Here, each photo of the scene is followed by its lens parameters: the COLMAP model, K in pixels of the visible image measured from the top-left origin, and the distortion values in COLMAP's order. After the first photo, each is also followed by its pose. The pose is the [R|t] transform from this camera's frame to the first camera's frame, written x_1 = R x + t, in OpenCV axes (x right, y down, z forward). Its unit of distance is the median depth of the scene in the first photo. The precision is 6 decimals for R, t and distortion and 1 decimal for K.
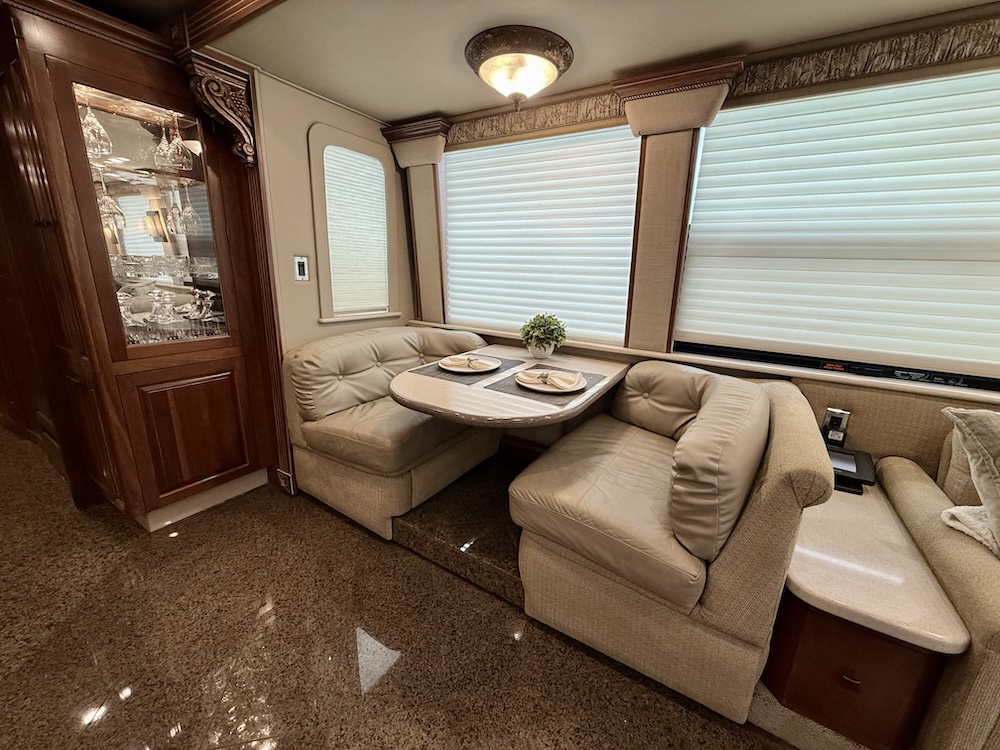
lens RADIAL K [[399.4, 0, 500.0], [0, 399.4, 375.0], [0, 0, 1]] dist [0.000284, -0.000131]
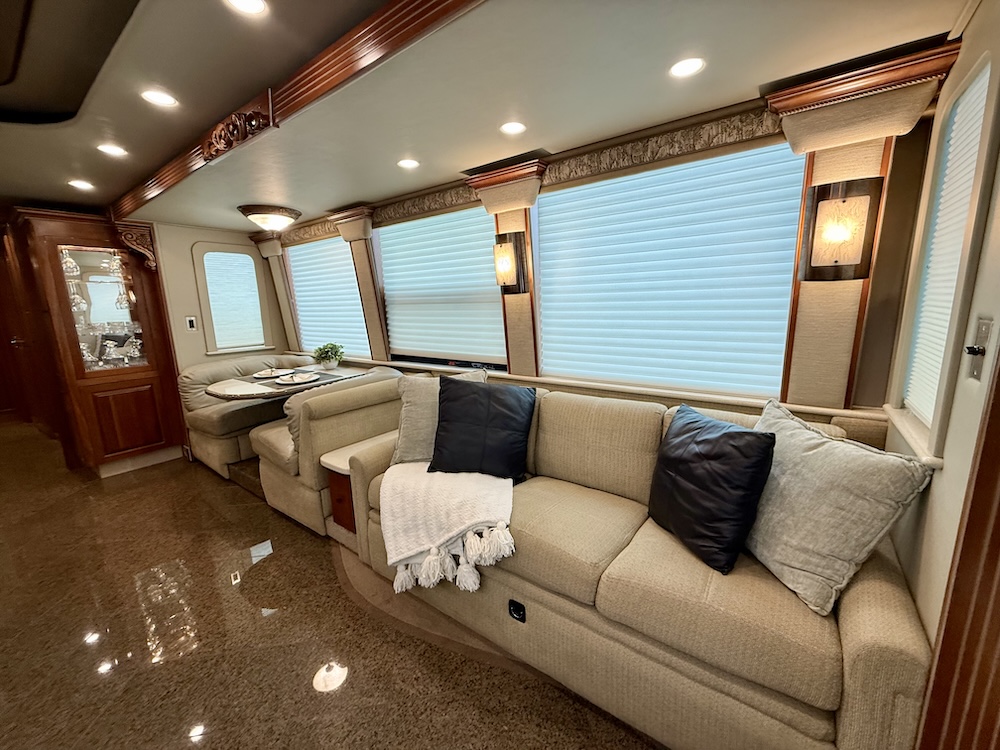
lens RADIAL K [[397.9, 0, 500.0], [0, 397.9, 375.0], [0, 0, 1]] dist [0.000360, 0.000182]
pose [[0.994847, -0.047894, -0.089359, 1.036963], [0.041143, 0.996265, -0.075921, 0.146858], [0.092662, 0.071853, 0.993102, -0.600984]]
